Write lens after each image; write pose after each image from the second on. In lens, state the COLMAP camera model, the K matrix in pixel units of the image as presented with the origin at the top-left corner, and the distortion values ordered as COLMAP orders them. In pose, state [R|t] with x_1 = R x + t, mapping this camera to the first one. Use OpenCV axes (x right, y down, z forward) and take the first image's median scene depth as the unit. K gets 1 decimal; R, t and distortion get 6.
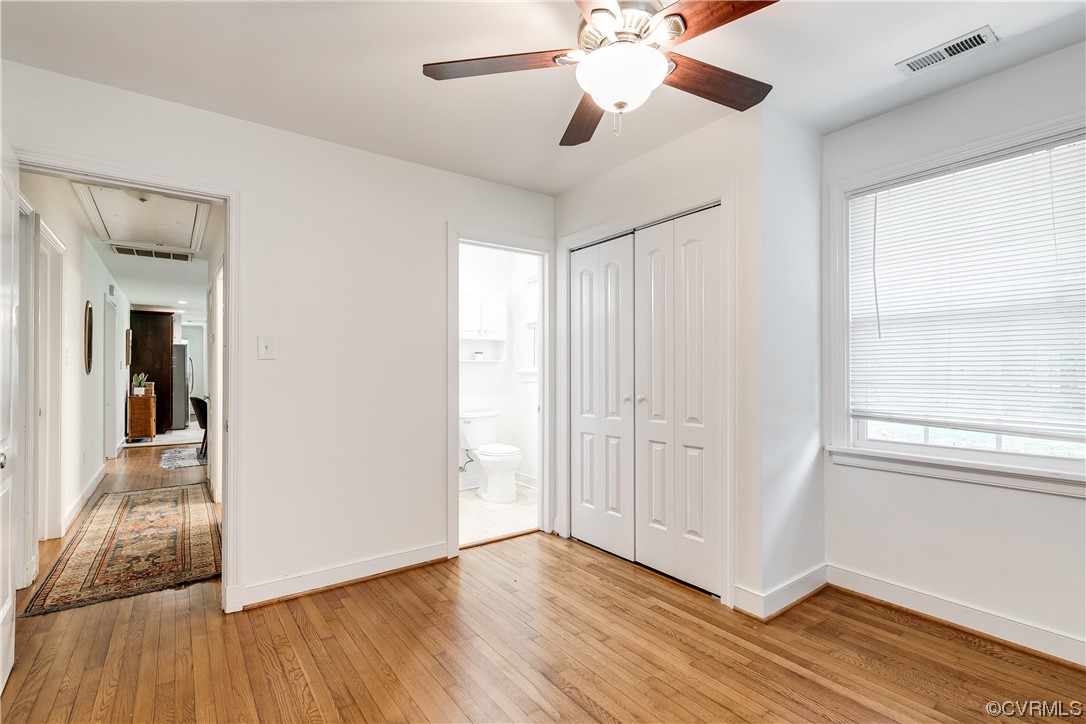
lens RADIAL K [[492.9, 0, 543.2], [0, 492.9, 366.5], [0, 0, 1]] dist [0.010831, -0.002510]
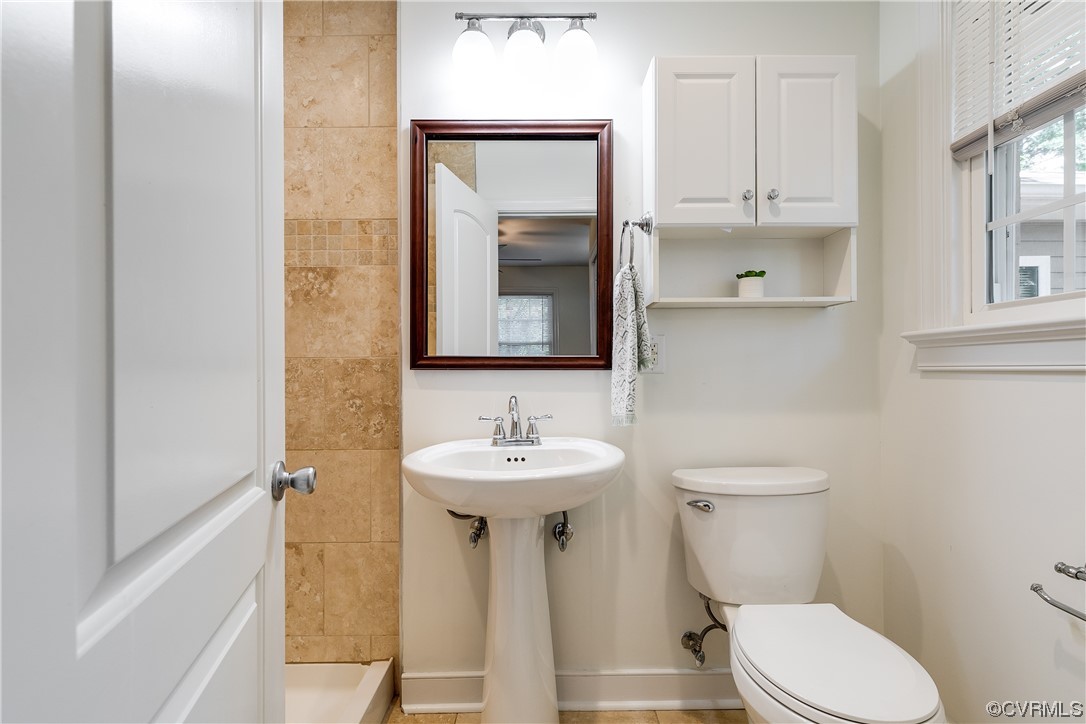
lens RADIAL K [[492.9, 0, 541.5], [0, 492.9, 361.6], [0, 0, 1]] dist [0.010831, -0.002510]
pose [[0.804916, -0.004961, -0.593368, -0.060887], [0.009040, 0.999952, 0.003903, 0.027102], [0.593320, -0.008506, 0.804922, 0.767784]]
